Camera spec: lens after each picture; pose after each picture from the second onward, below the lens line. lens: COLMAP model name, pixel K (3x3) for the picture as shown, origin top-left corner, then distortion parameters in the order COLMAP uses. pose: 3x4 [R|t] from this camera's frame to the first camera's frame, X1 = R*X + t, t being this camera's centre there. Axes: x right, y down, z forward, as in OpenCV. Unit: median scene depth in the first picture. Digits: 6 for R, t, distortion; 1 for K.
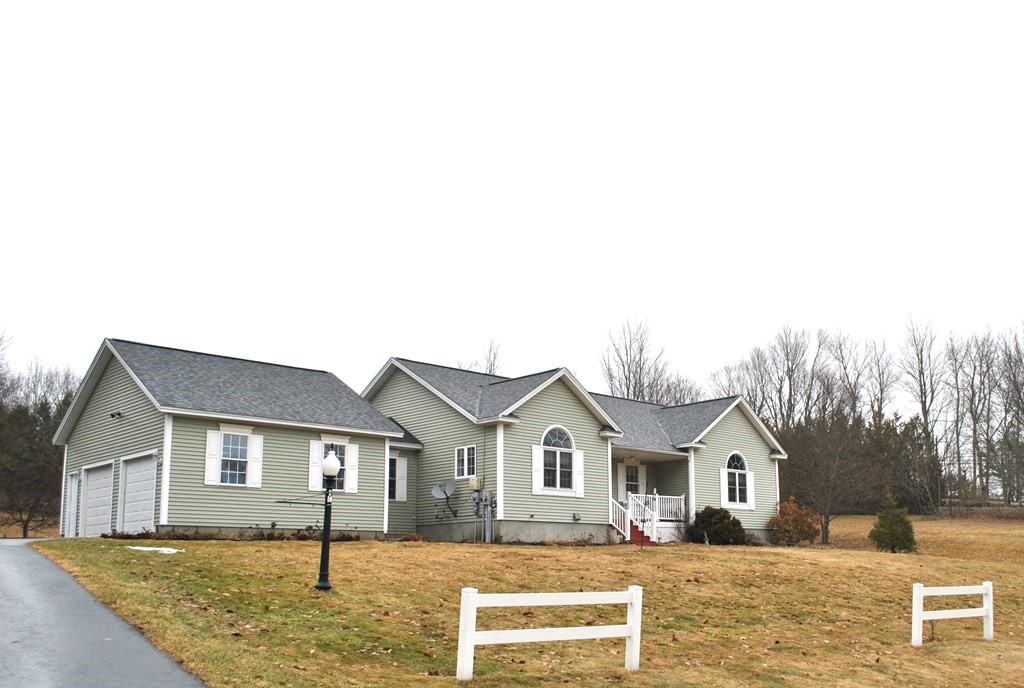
lens RADIAL K [[1028.2, 0, 596.1], [0, 1028.2, 399.1], [0, 0, 1]] dist [-0.081219, 0.003754]
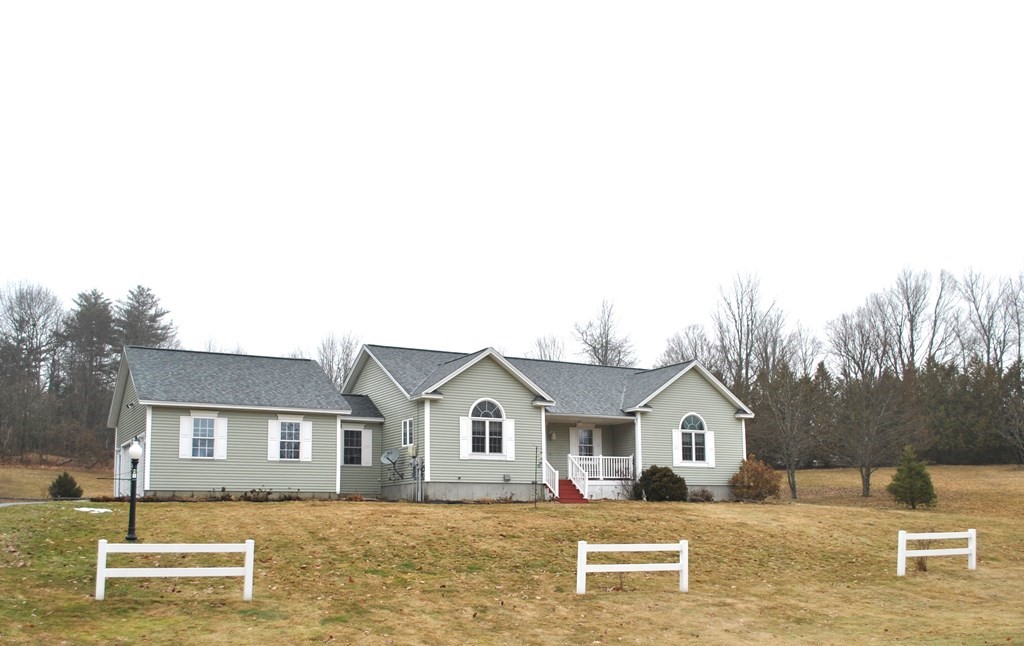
lens RADIAL K [[1007.3, 0, 458.5], [0, 1007.3, 407.6], [0, 0, 1]] dist [-0.081140, -0.002553]
pose [[0.947561, -0.031491, -0.318020, 0.296092], [0.048799, 0.997721, 0.046605, -0.018414], [0.315827, -0.059680, 0.946938, -0.073981]]
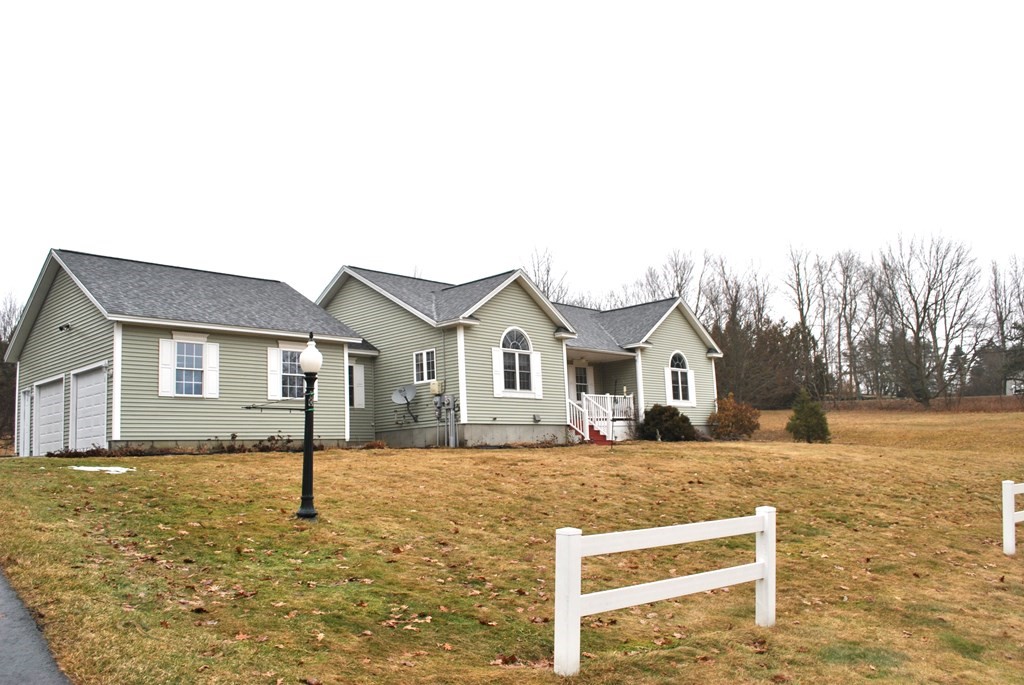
lens RADIAL K [[867.6, 0, 512.0], [0, 867.6, 342.5], [0, 0, 1]] dist [-0.082542, 0.007627]
pose [[0.999410, -0.029486, 0.017614, -0.057172], [0.029034, 0.999255, 0.025409, 0.019319], [-0.018350, -0.024883, 0.999522, 0.163766]]
